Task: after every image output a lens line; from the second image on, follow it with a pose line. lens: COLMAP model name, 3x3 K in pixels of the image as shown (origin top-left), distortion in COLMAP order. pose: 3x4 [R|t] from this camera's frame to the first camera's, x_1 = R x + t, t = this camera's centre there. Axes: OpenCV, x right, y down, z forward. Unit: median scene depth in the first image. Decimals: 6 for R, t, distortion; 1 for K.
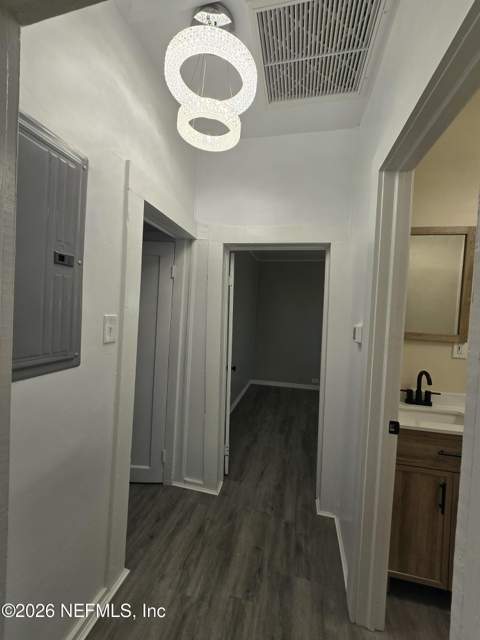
lens RADIAL K [[263.7, 0, 237.7], [0, 263.7, 319.6], [0, 0, 1]] dist [-0.004840, 0.000888]
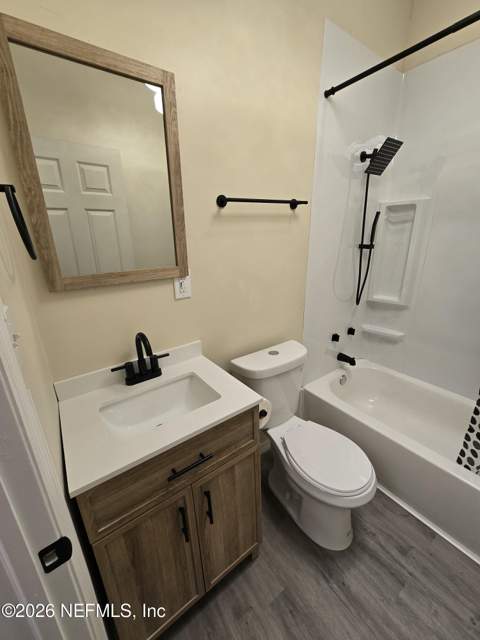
lens RADIAL K [[263.7, 0, 237.7], [0, 263.7, 319.6], [0, 0, 1]] dist [-0.004840, 0.000888]
pose [[0.656337, -0.299507, 0.692472, 0.426352], [0.071351, 0.938355, 0.338229, -0.031416], [-0.751087, -0.172584, 0.637247, 0.421369]]
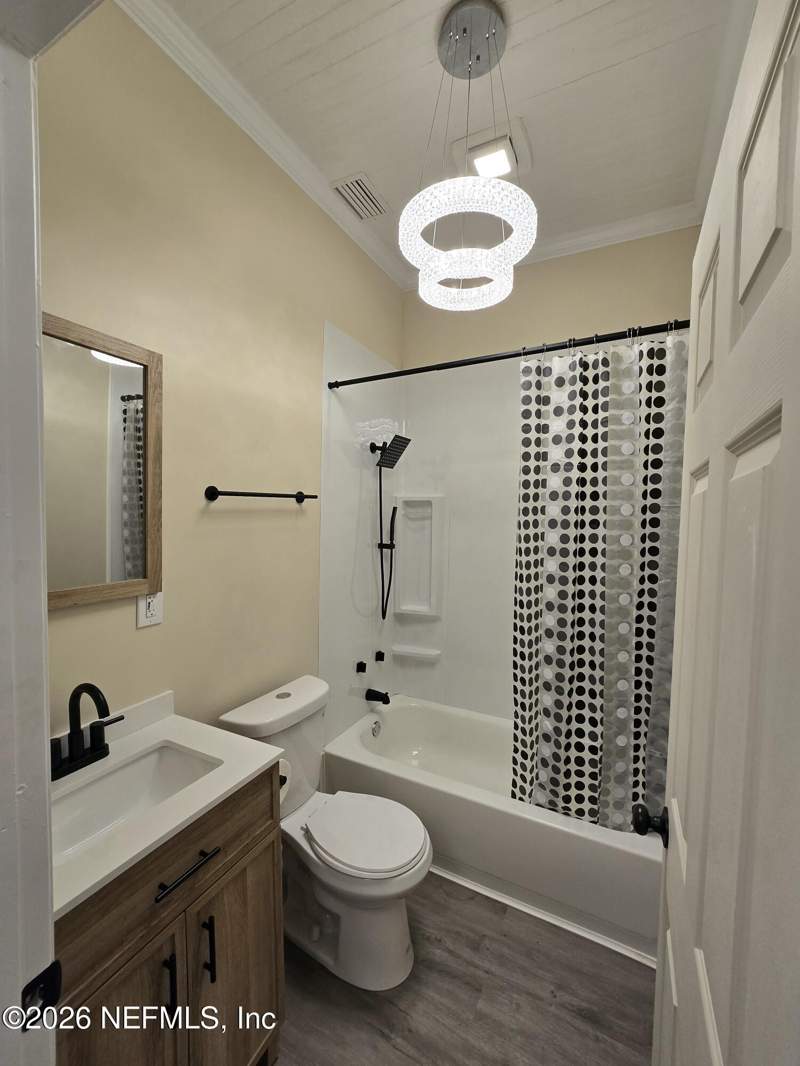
lens RADIAL K [[439.3, 0, 396.2], [0, 439.3, 532.3], [0, 0, 1]] dist [-0.004840, 0.000888]
pose [[0.251177, -0.090020, 0.963746, 0.195499], [0.019577, 0.995935, 0.087924, -0.086358], [-0.967743, -0.003217, 0.251918, 0.360890]]
